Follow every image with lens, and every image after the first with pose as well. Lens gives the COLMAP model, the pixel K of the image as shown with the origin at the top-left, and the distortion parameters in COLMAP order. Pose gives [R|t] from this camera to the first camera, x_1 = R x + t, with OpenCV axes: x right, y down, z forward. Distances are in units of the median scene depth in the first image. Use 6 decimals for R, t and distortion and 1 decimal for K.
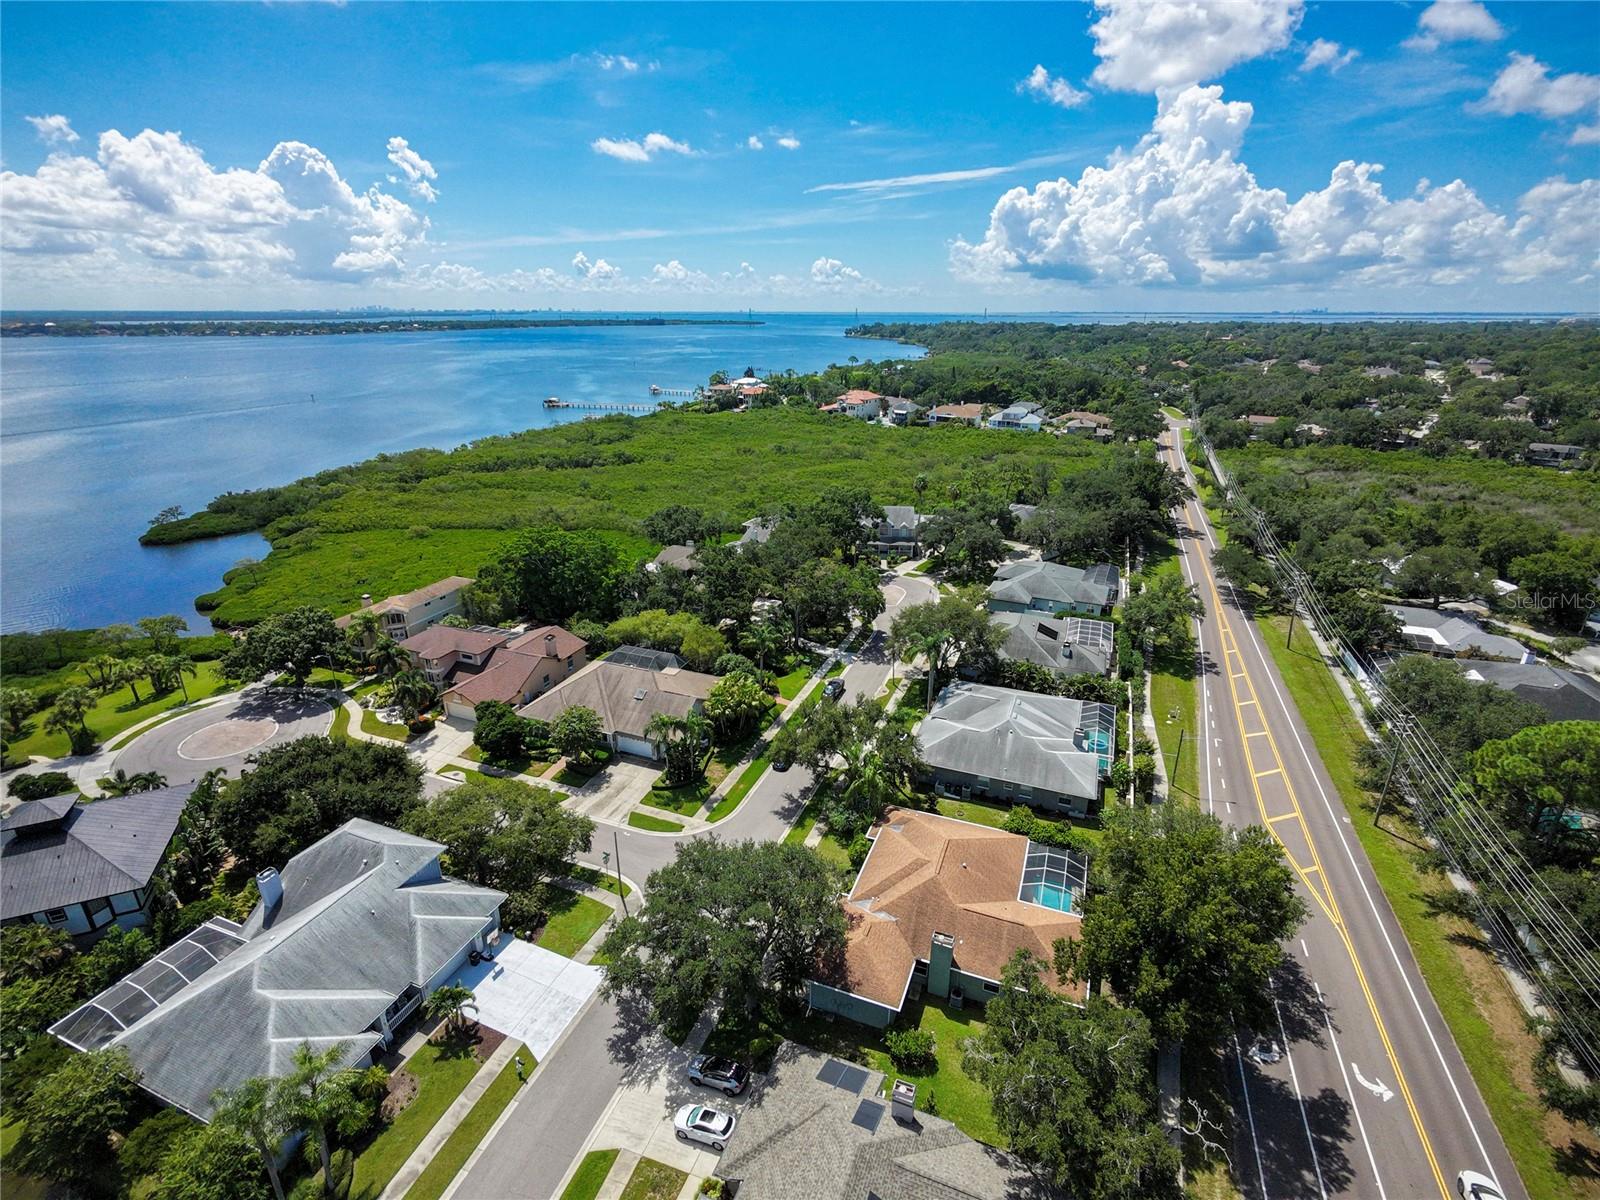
lens RADIAL K [[763.4, 0, 797.7], [0, 763.4, 595.4], [0, 0, 1]] dist [0.000313, 0.001692]
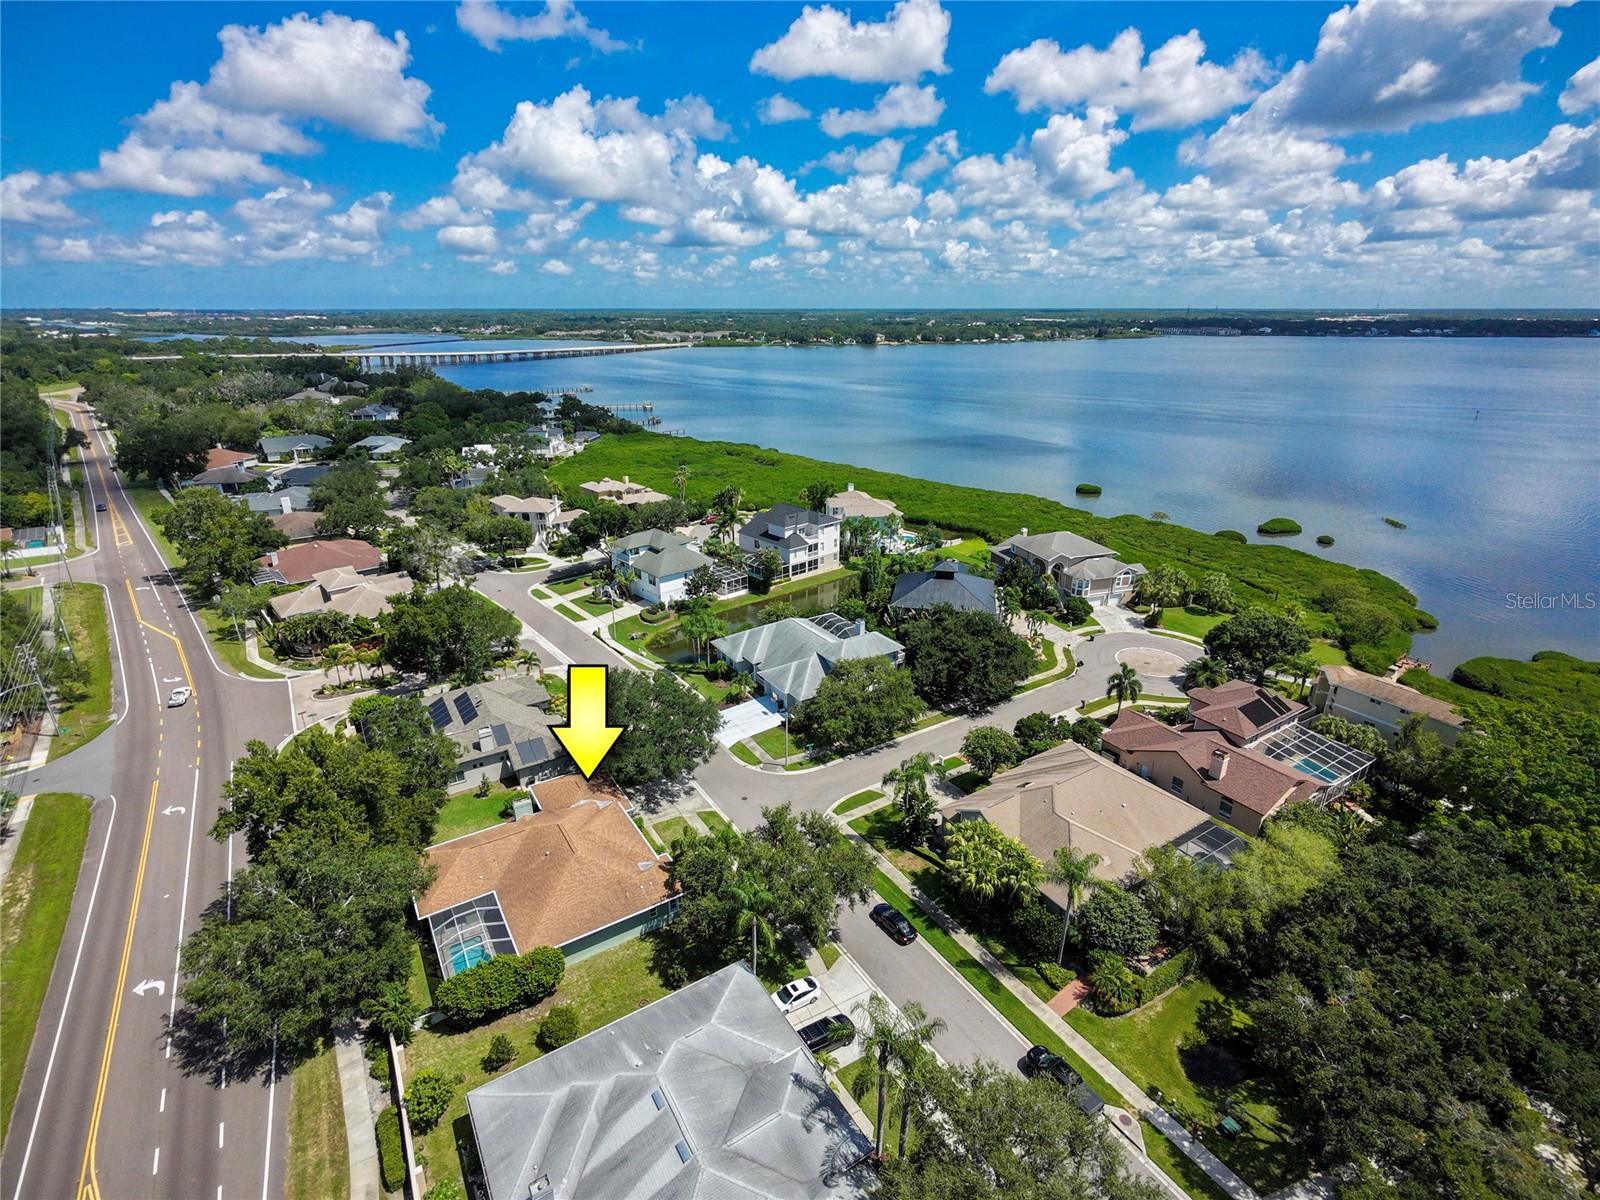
lens RADIAL K [[782.7, 0, 800.8], [0, 782.7, 581.8], [0, 0, 1]] dist [0.001480, 0.002519]
pose [[-0.579422, 0.269880, -0.769048, 0.380853], [-0.289051, 0.814206, 0.503506, -0.293443], [0.762050, 0.514036, -0.393760, 0.775871]]
